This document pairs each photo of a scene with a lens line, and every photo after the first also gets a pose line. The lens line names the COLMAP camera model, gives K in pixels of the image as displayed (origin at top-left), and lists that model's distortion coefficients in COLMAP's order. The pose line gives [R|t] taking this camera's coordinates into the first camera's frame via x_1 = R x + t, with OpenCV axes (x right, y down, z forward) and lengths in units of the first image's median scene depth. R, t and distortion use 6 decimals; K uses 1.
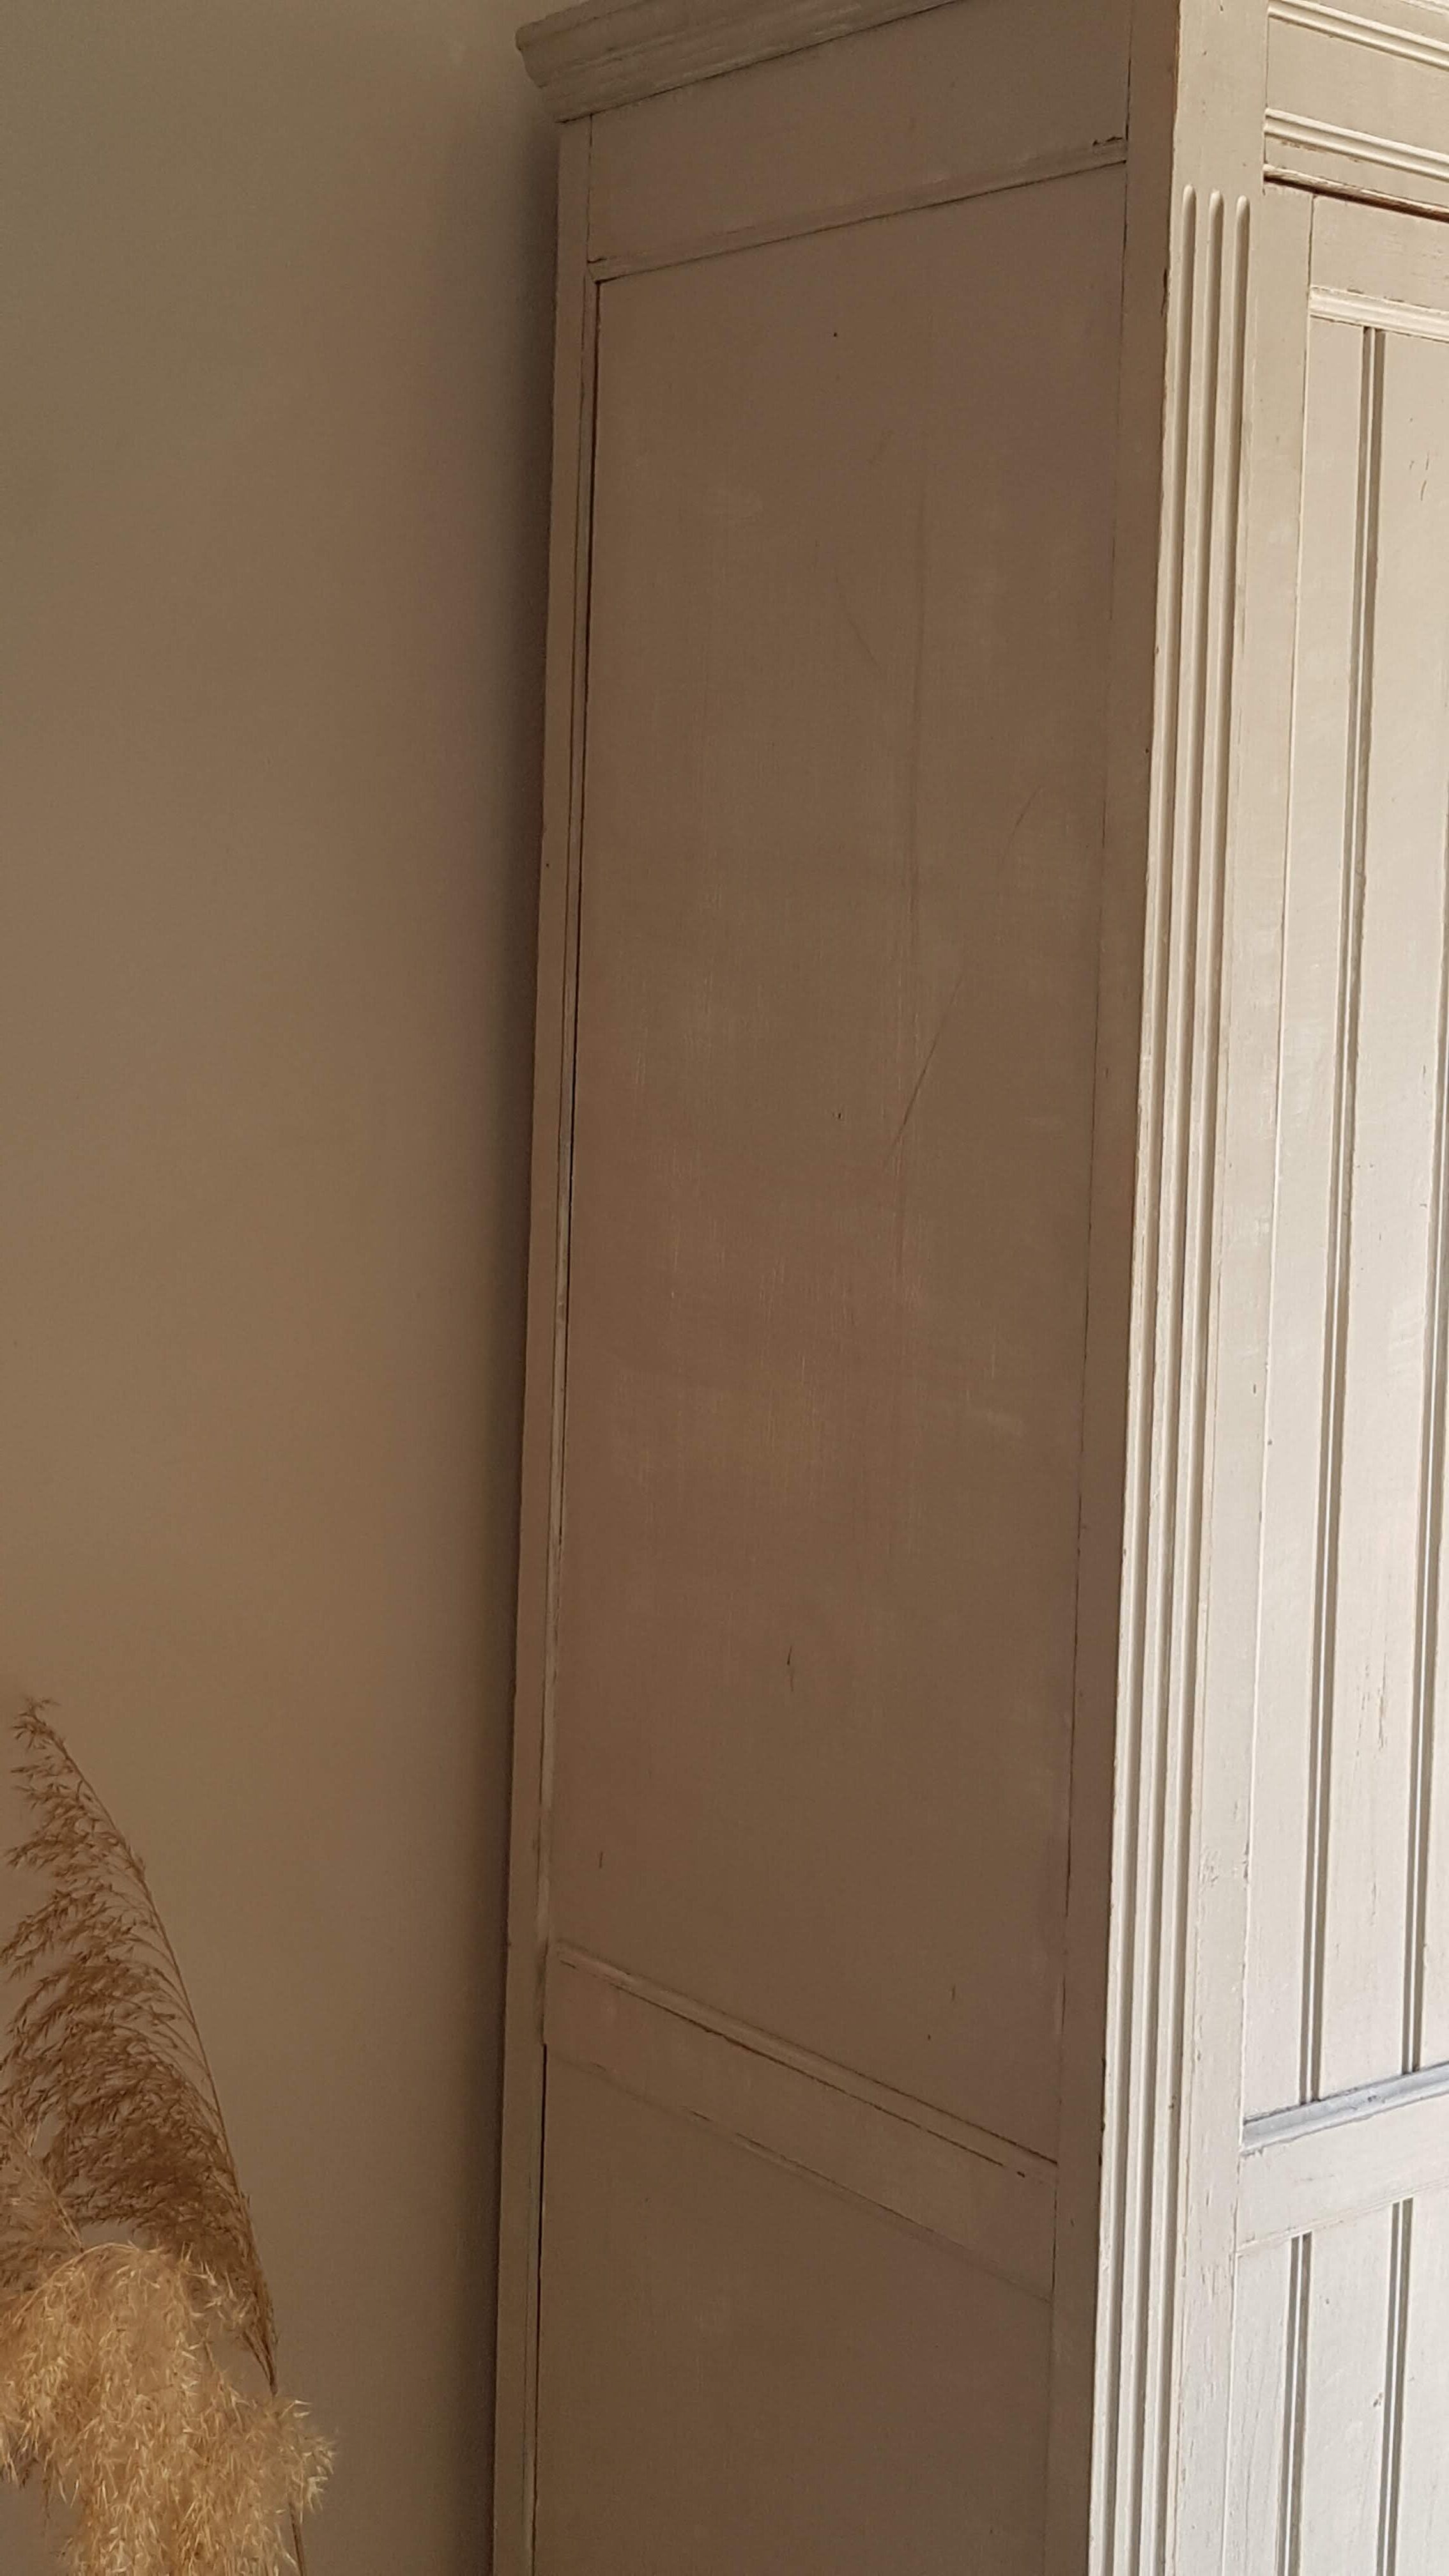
lens RADIAL K [[3161.0, 0, 733.0], [0, 3161.0, 1192.0], [0, 0, 1]] dist [0.072602, 0.000000]
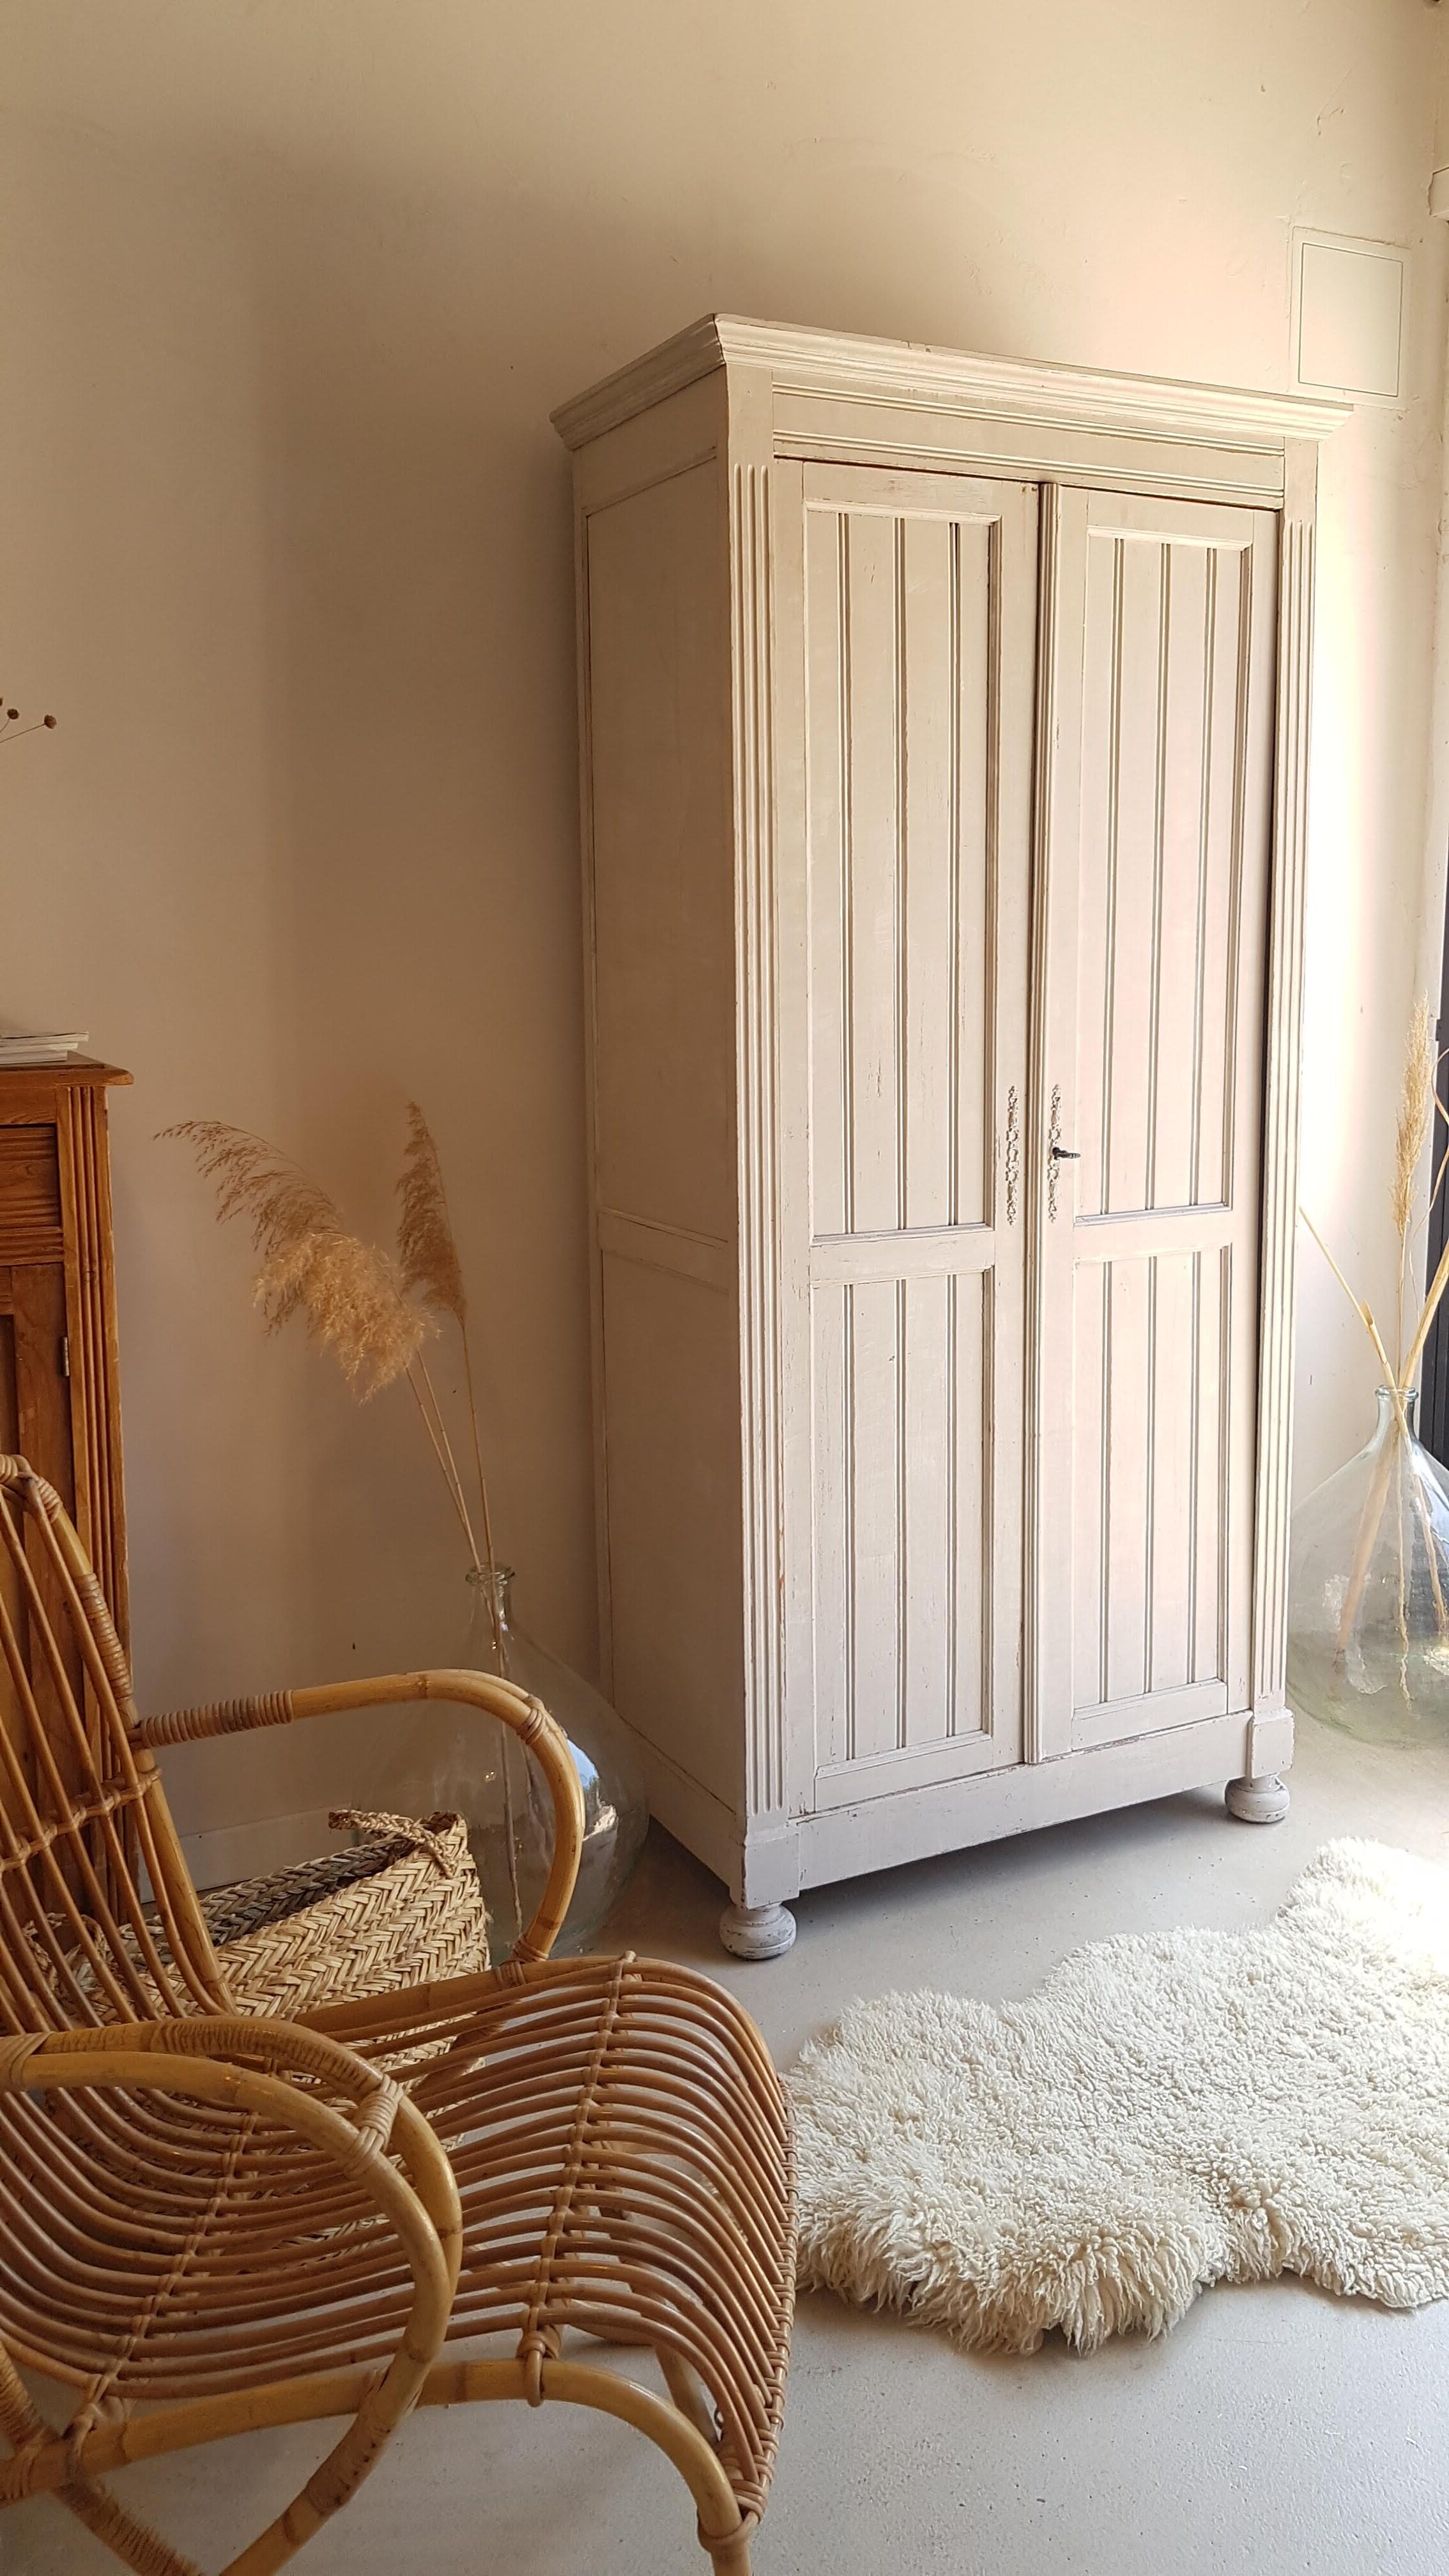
lens RADIAL K [[2016.0, 0, 790.2], [0, 2016.0, 1233.7], [0, 0, 1]] dist [0.058868, -0.049986]
pose [[0.979186, -0.011132, -0.202659, 0.474120], [0.023817, 0.997899, 0.060260, 0.193606], [0.201563, -0.063833, 0.977393, -0.593869]]
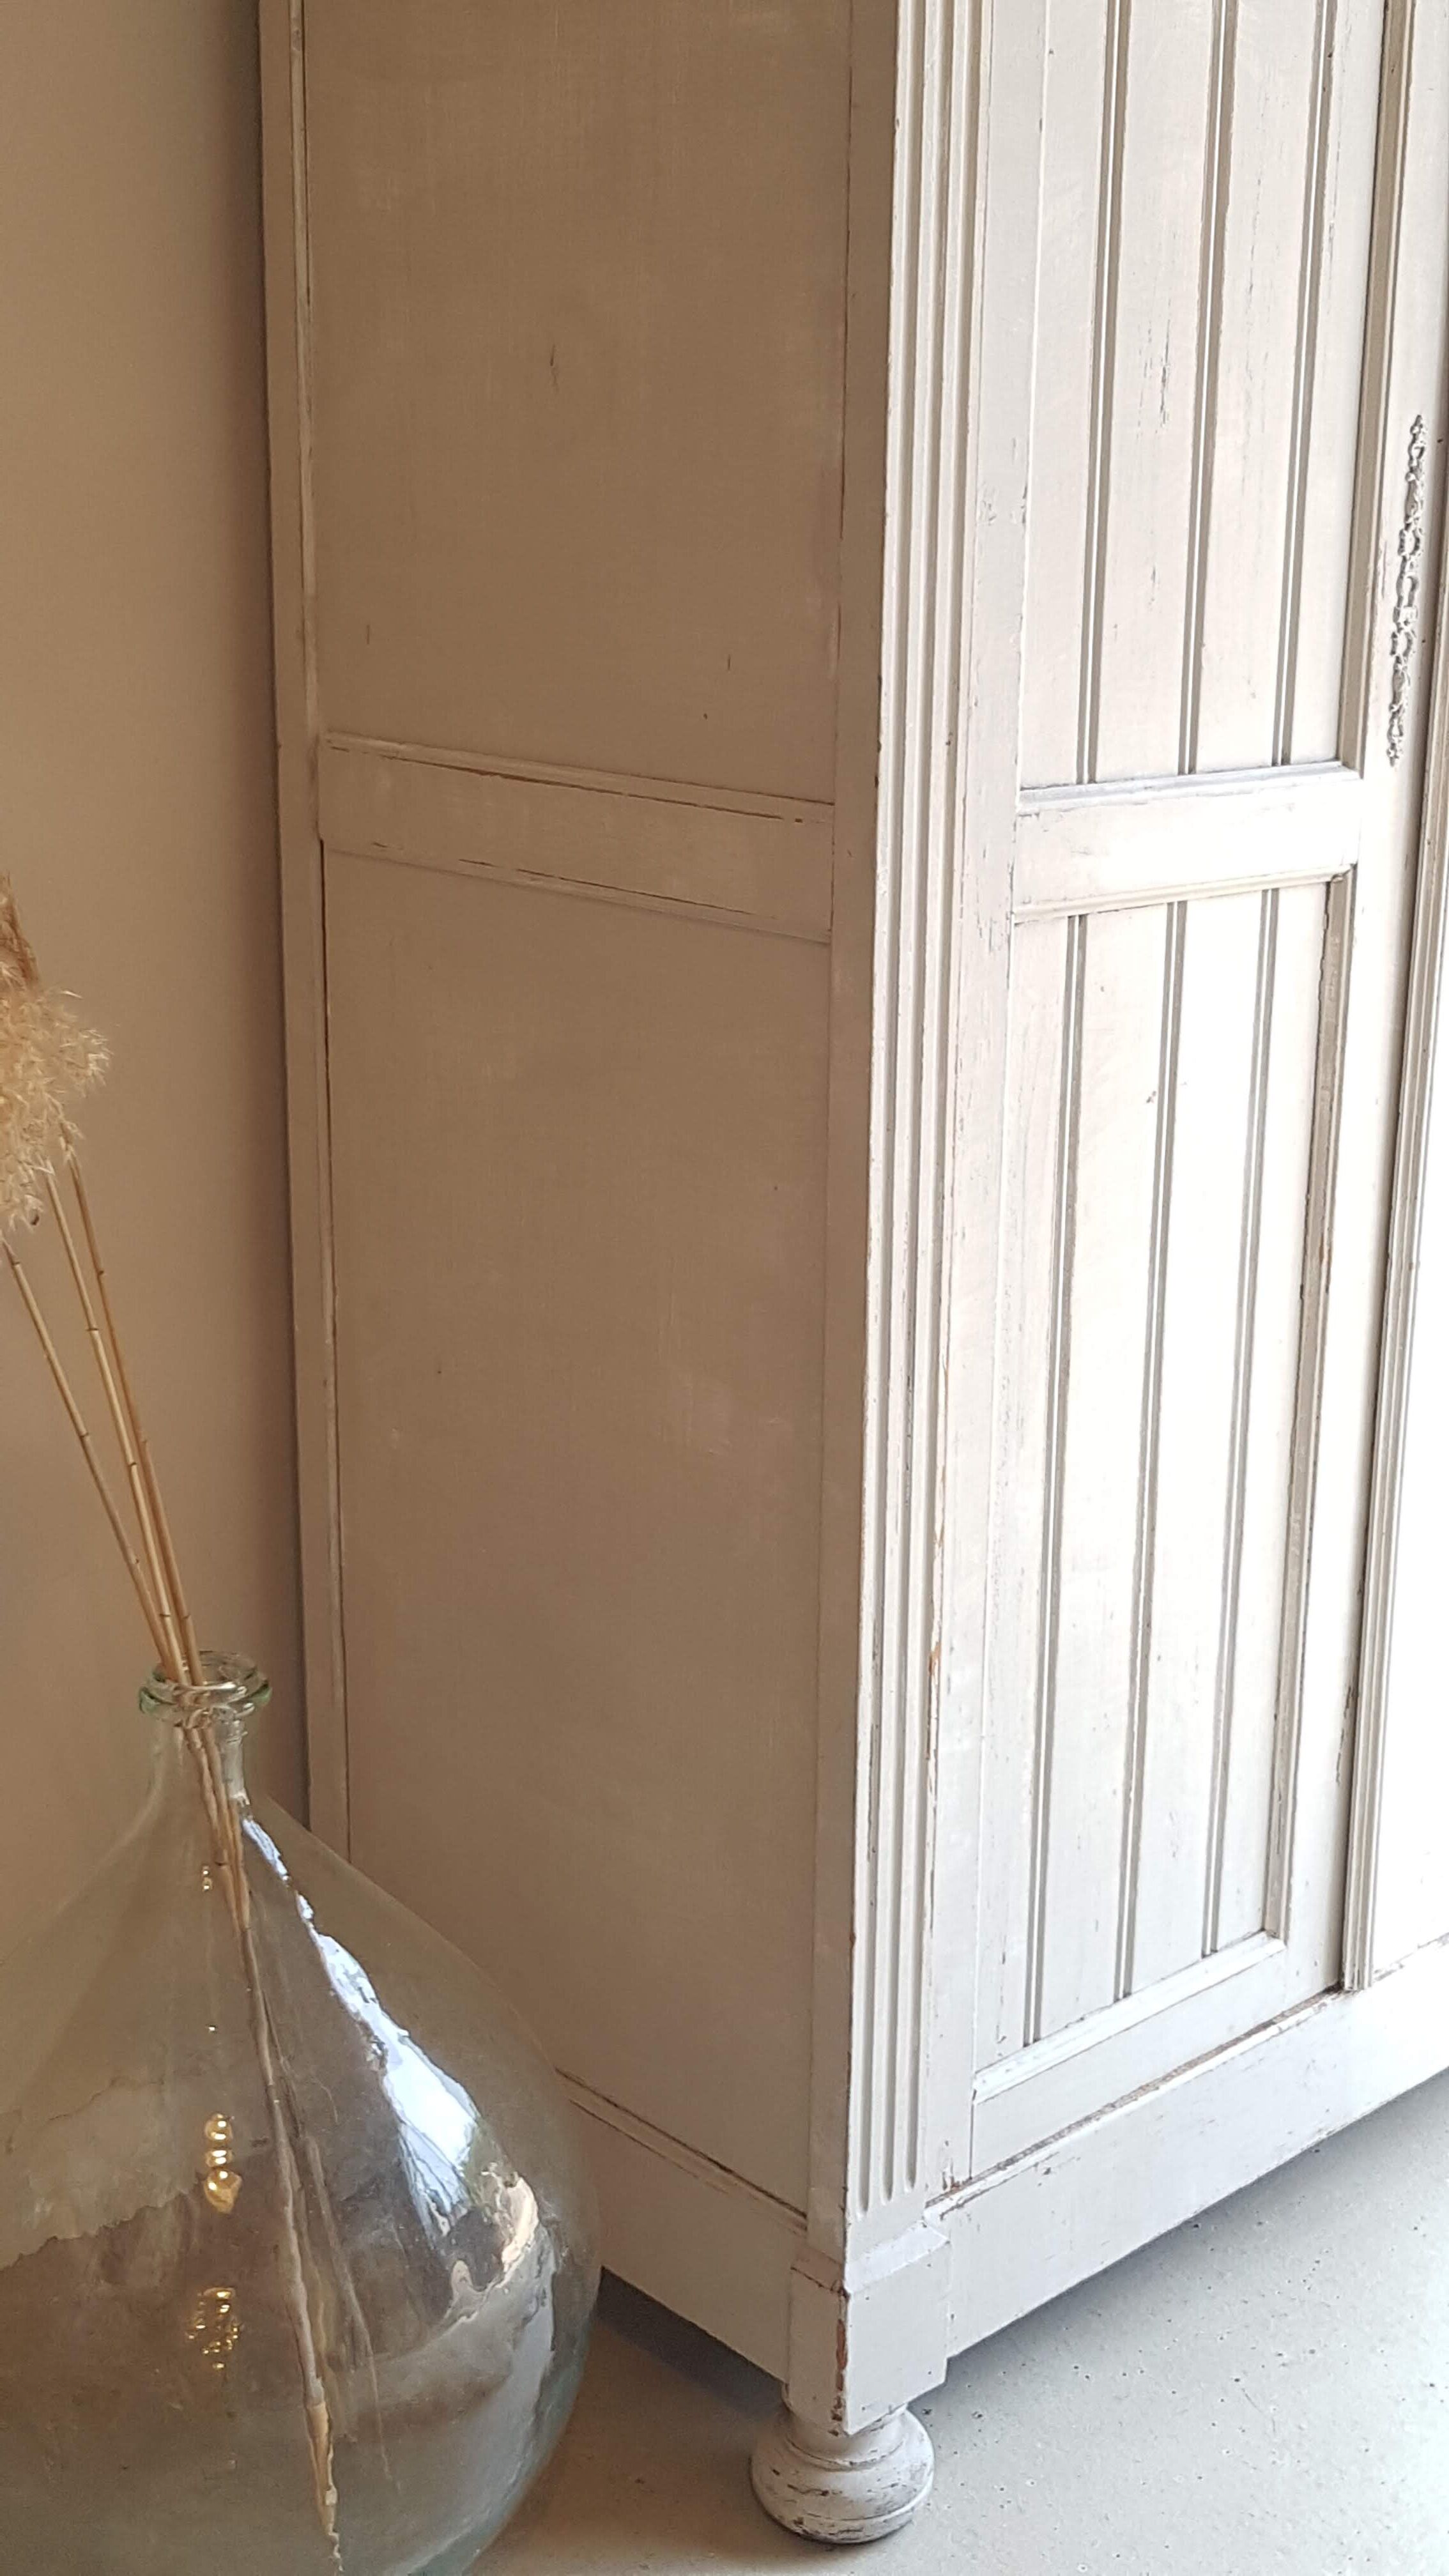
lens RADIAL K [[3161.0, 0, 751.5], [0, 3161.0, 1278.8], [0, 0, 1]] dist [0.072602, 0.000000]
pose [[0.997304, -0.033564, 0.065251, 0.006094], [0.020804, 0.982099, 0.187214, 0.257489], [-0.070367, -0.185352, 0.980149, 0.004537]]
